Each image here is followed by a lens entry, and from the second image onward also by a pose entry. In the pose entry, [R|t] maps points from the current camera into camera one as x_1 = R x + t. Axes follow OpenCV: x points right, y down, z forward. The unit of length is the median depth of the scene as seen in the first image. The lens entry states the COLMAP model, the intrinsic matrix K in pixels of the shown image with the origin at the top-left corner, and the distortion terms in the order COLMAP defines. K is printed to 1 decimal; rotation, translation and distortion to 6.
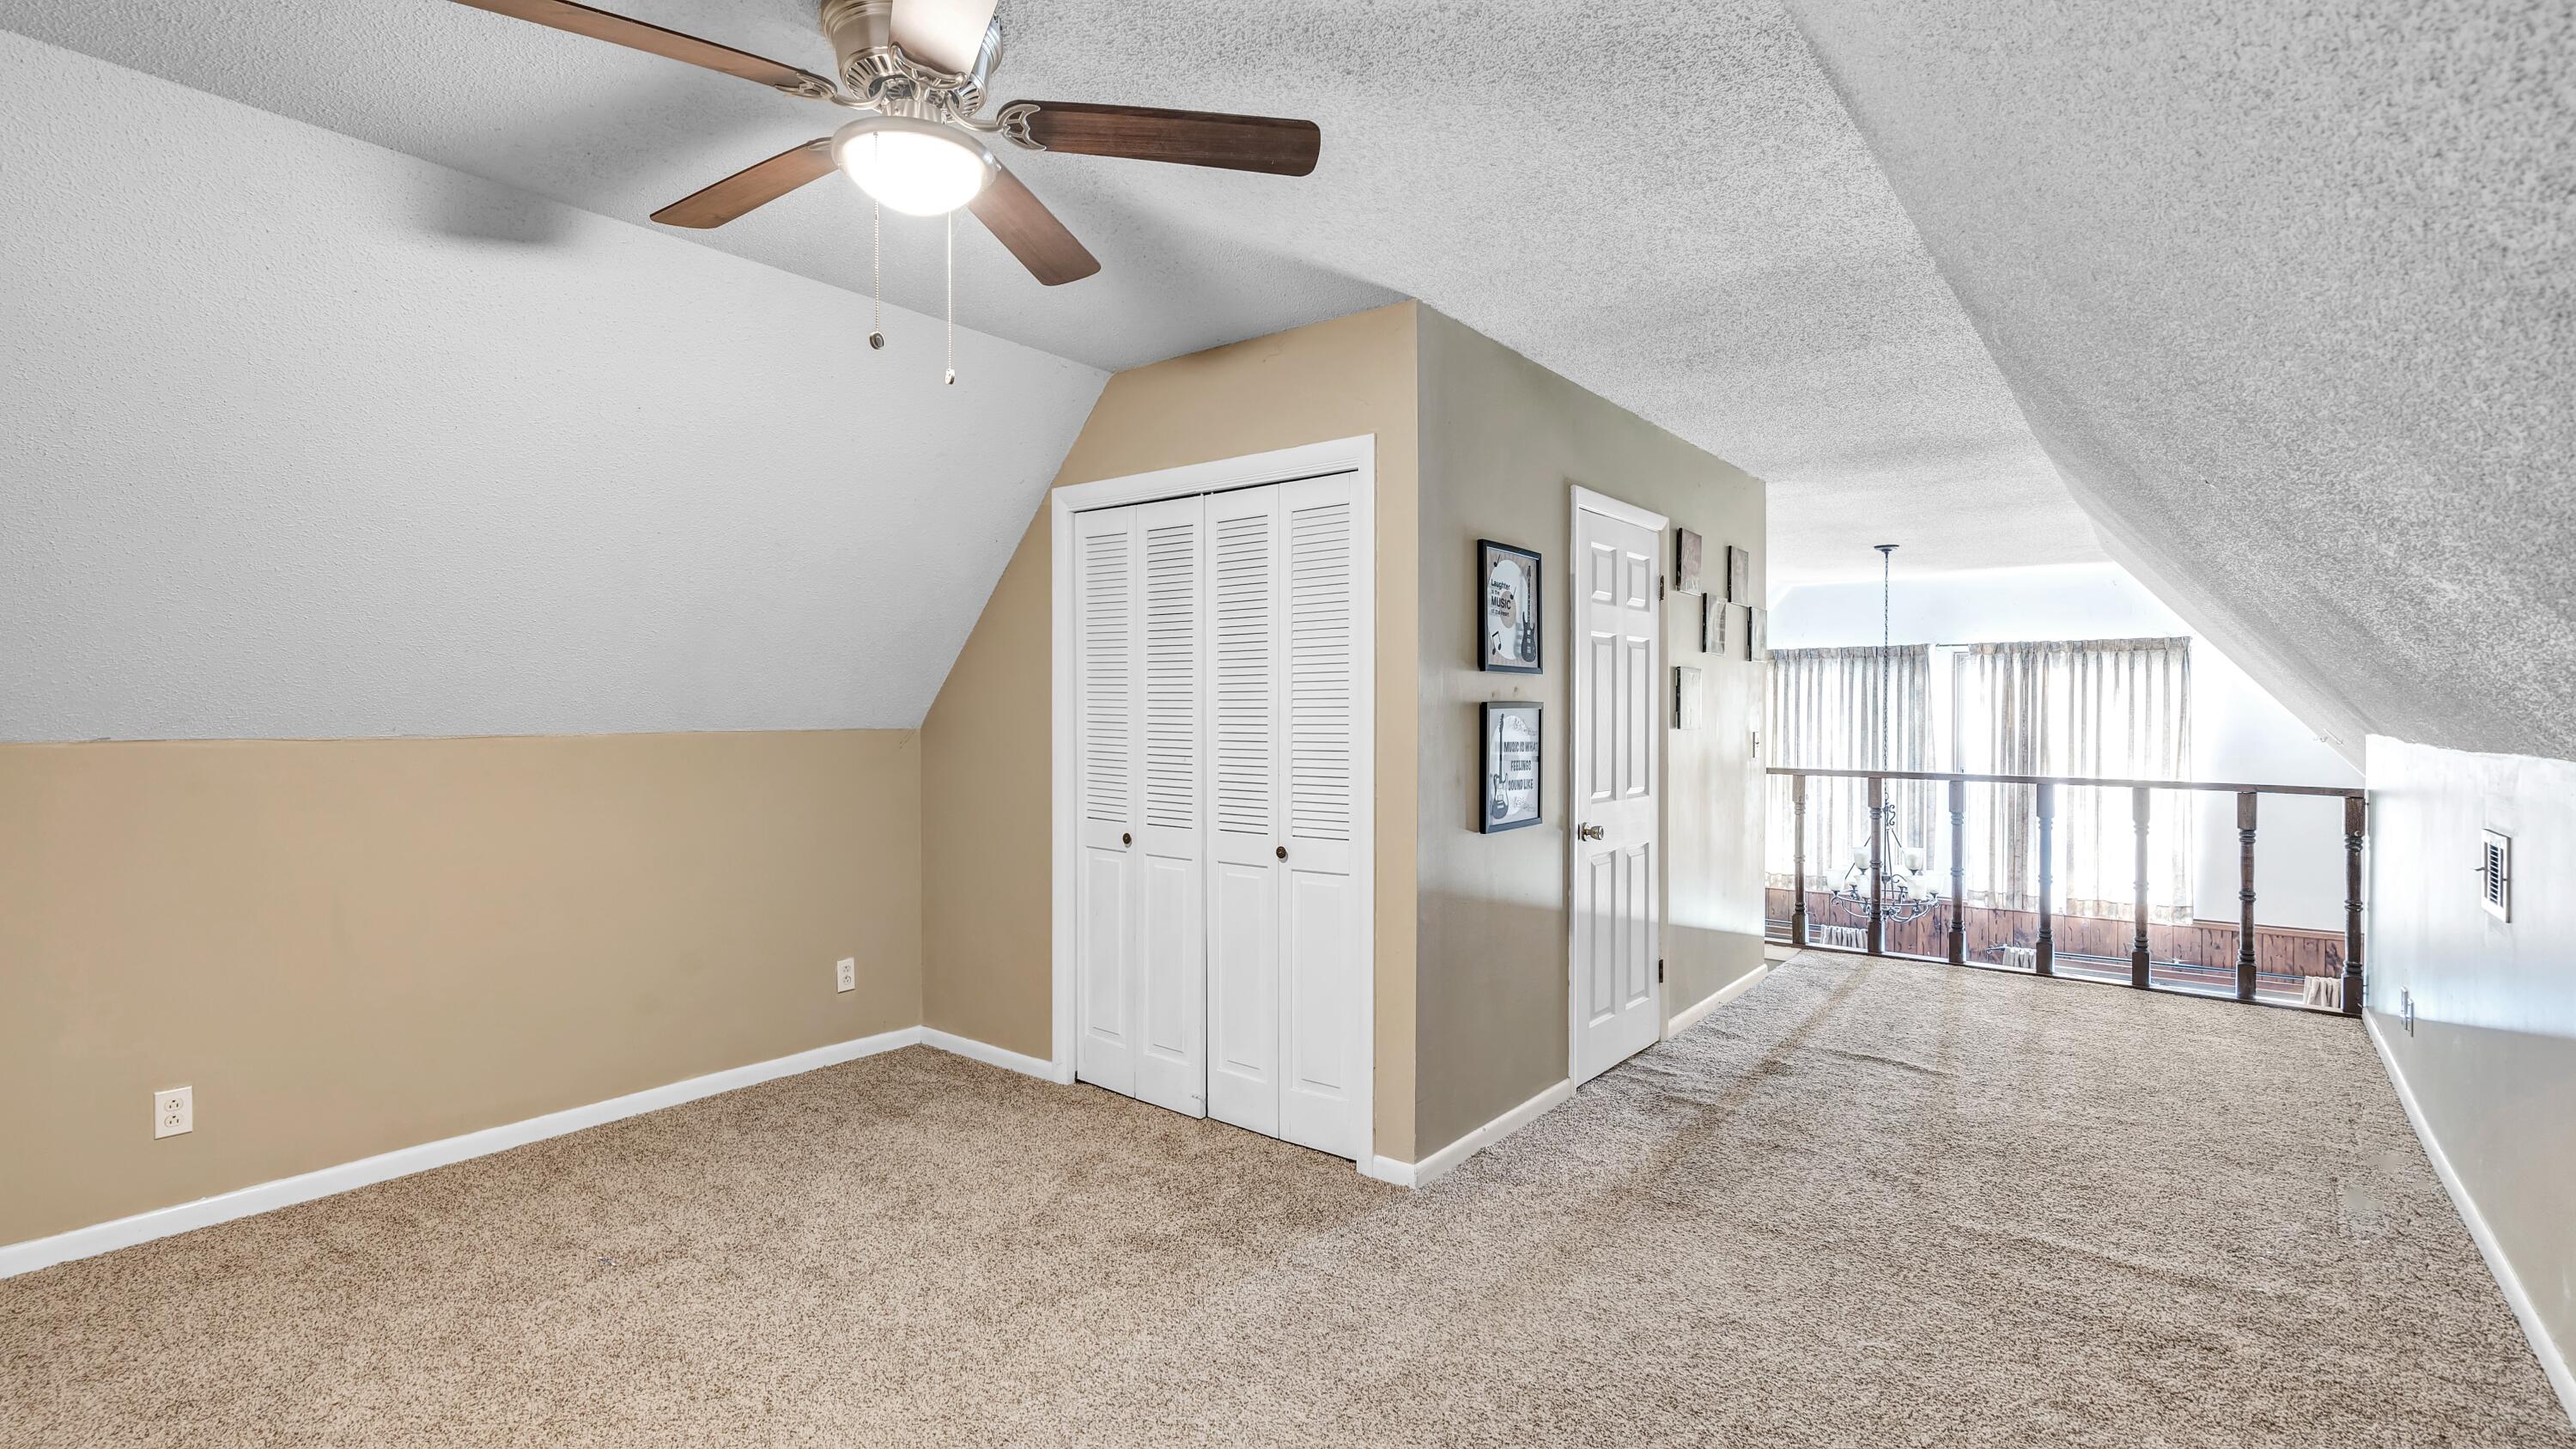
lens RADIAL K [[1193.2, 0, 1266.8], [0, 1193.2, 716.1], [0, 0, 1]] dist [-0.005948, 0.003857]
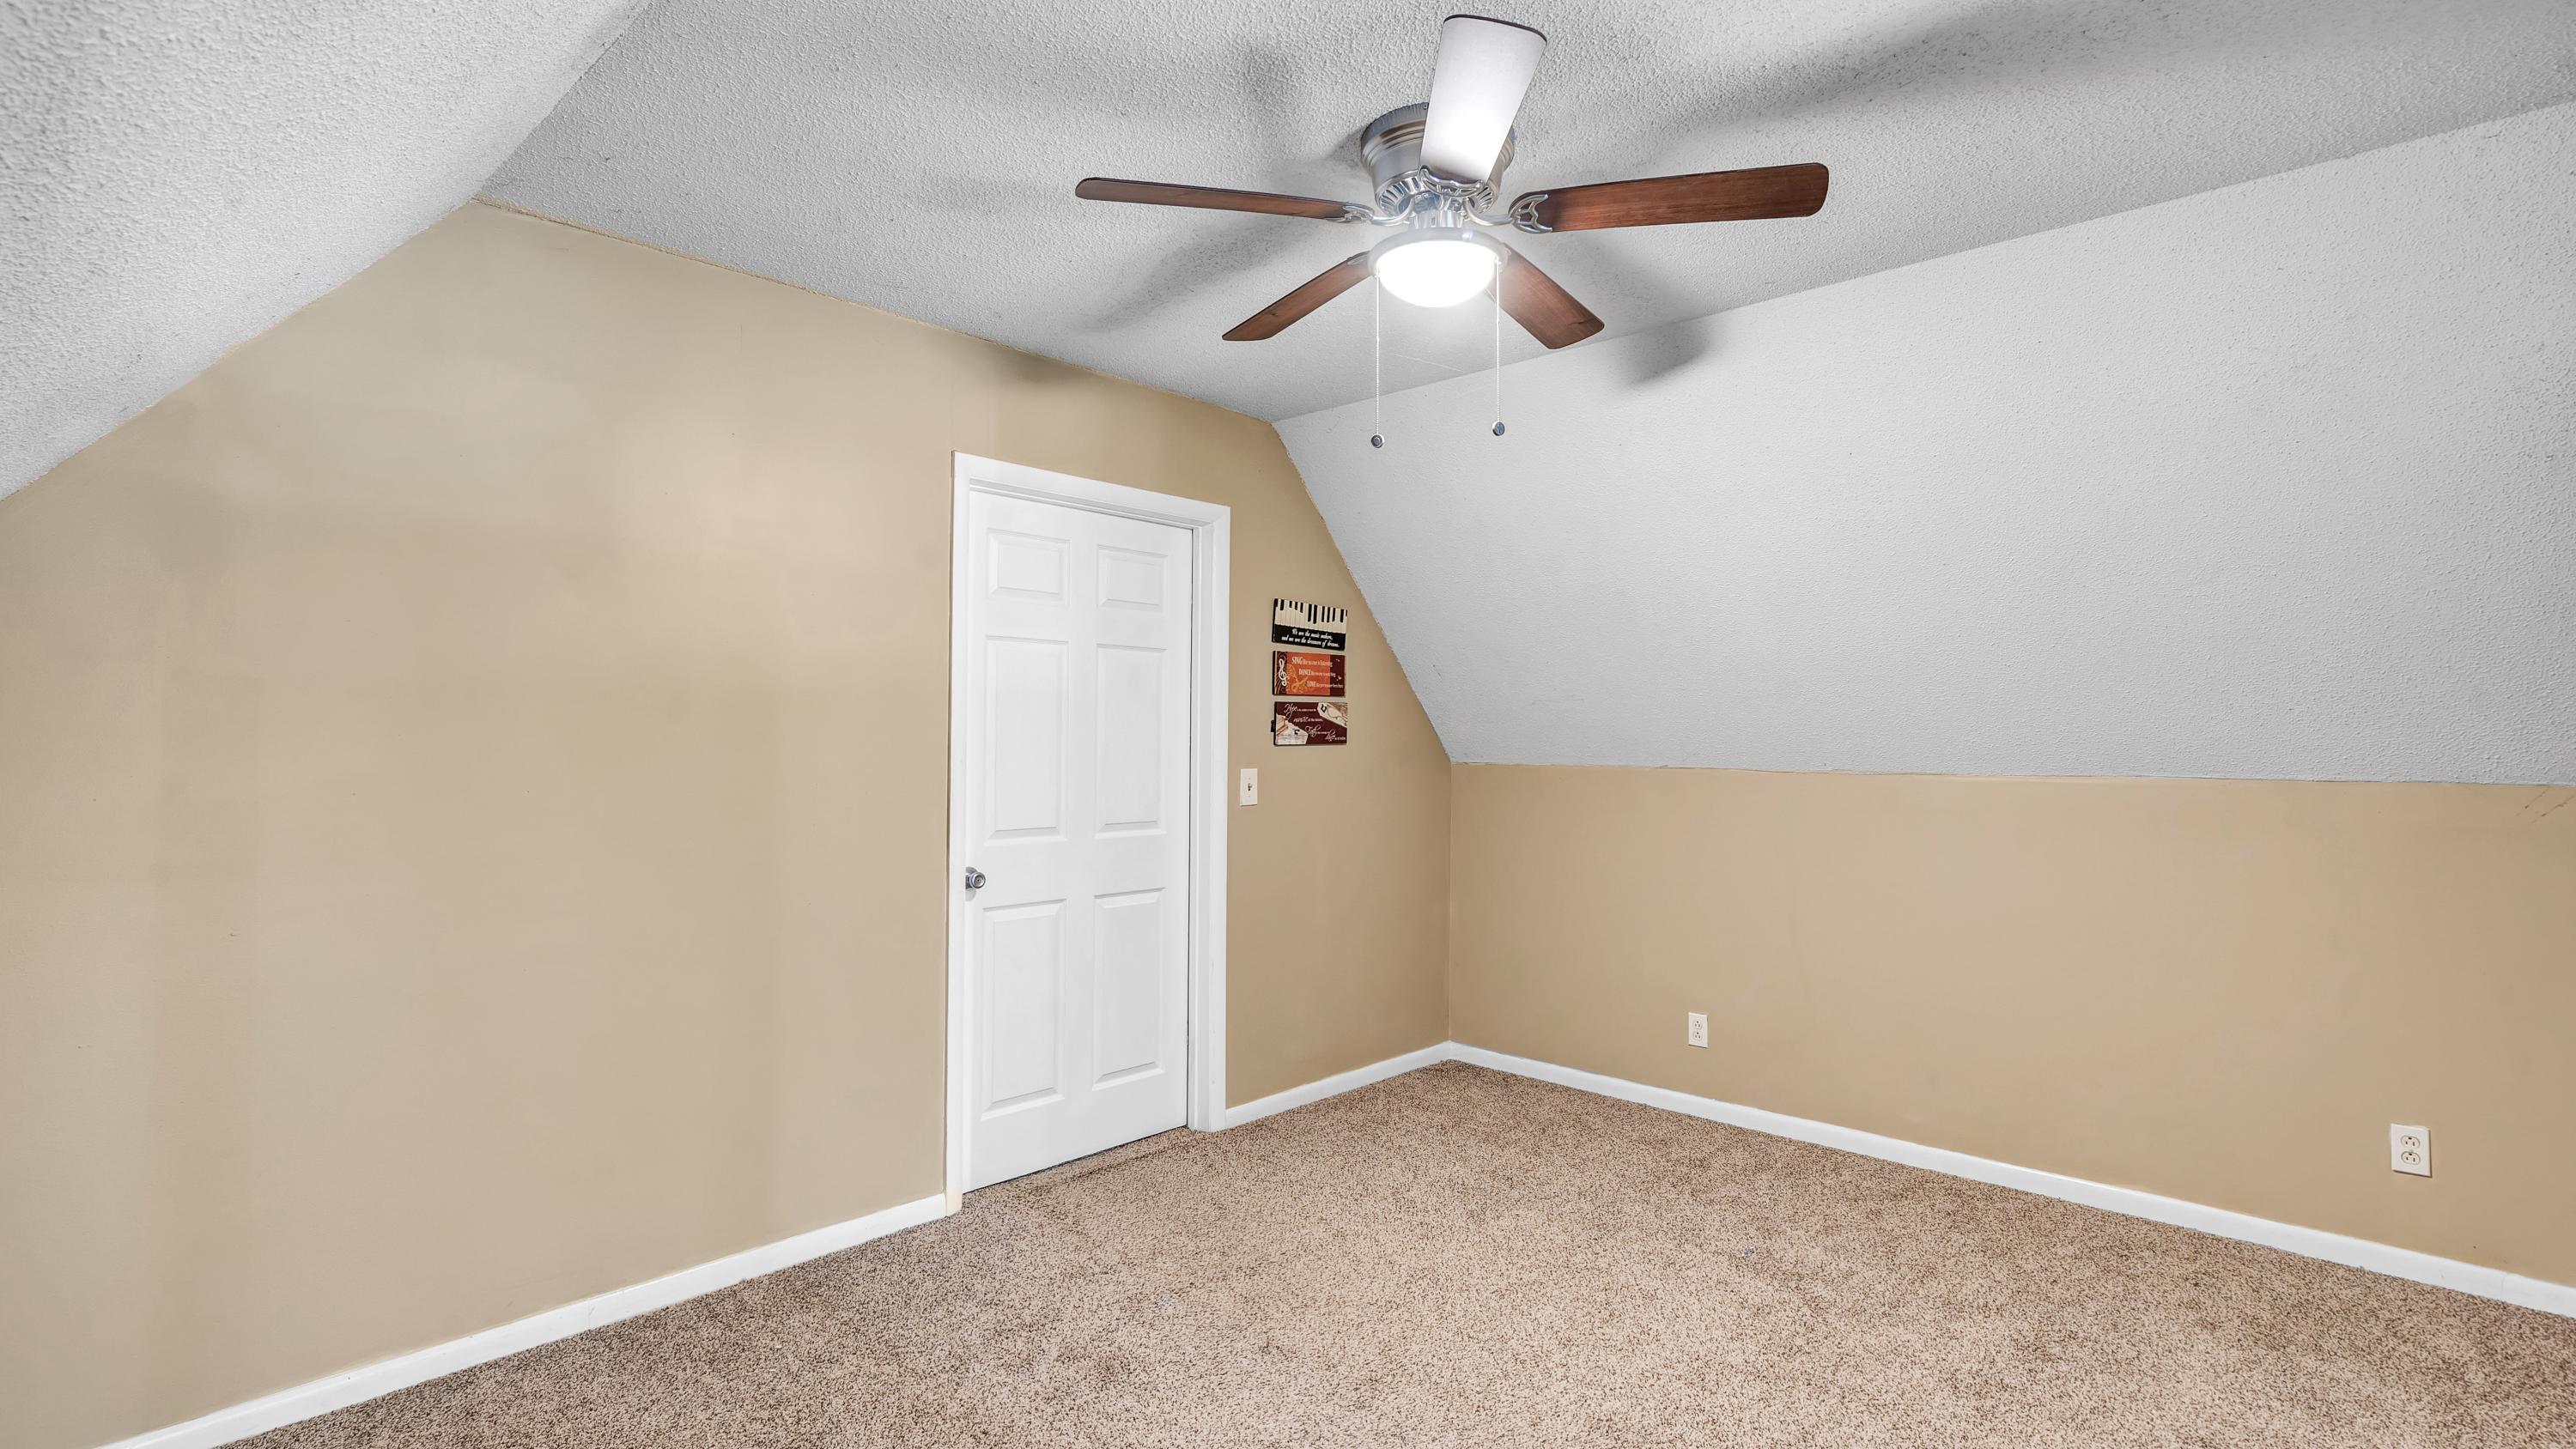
lens RADIAL K [[1192.8, 0, 1271.1], [0, 1192.8, 722.1], [0, 0, 1]] dist [-0.005948, 0.003857]
pose [[-0.089856, -0.007736, -0.995925, 0.553191], [-0.004993, 0.999961, -0.007316, -0.025423], [0.995942, 0.004315, -0.089891, 0.607229]]
